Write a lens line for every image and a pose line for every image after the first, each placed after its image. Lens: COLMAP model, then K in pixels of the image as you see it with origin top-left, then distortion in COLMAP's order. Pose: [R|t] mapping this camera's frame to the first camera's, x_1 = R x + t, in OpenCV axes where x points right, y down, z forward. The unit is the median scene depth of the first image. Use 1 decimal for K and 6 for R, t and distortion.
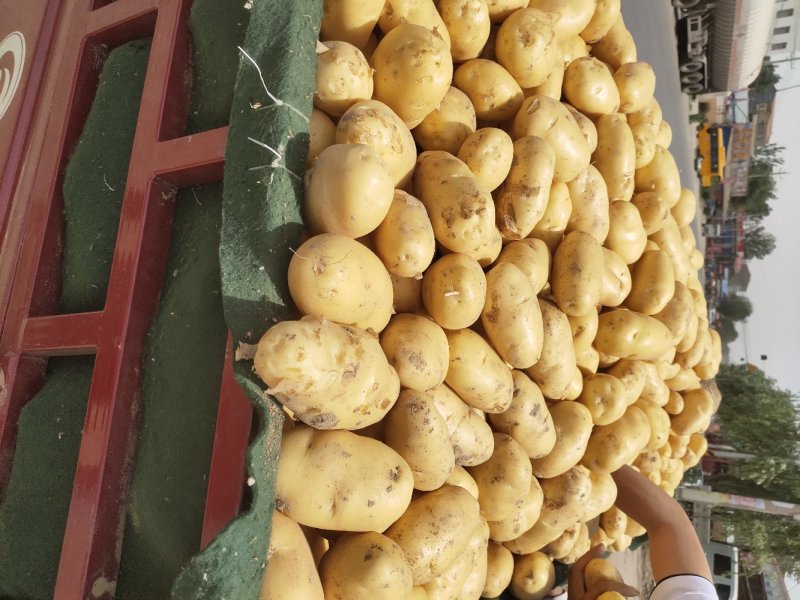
lens RADIAL K [[594.7, 0, 400.0], [0, 594.7, 300.0], [0, 0, 1]] dist [0.043929, 0.000877]
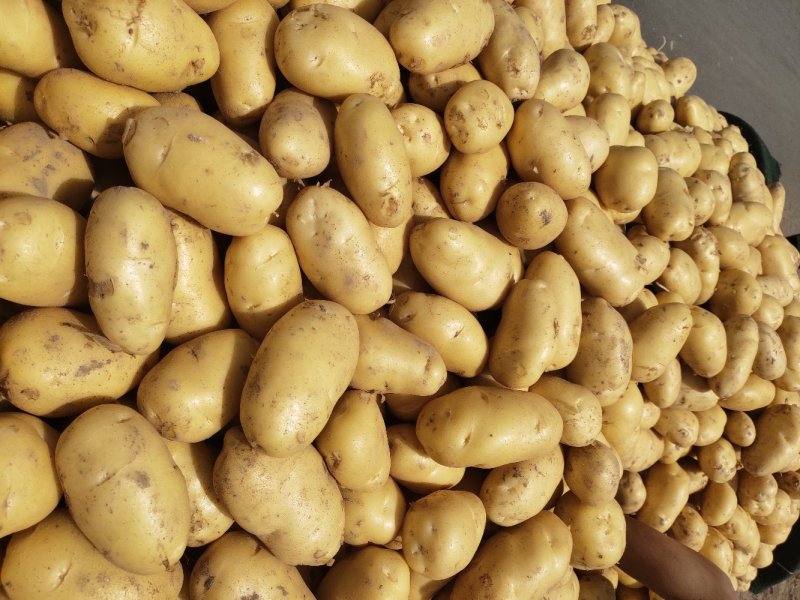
lens RADIAL K [[594.7, 0, 400.0], [0, 594.7, 300.0], [0, 0, 1]] dist [0.043929, 0.000877]
pose [[0.949923, -0.123042, -0.287240, 0.492551], [0.144246, 0.988080, 0.053778, -0.119260], [0.277199, -0.092518, 0.956348, 0.383537]]
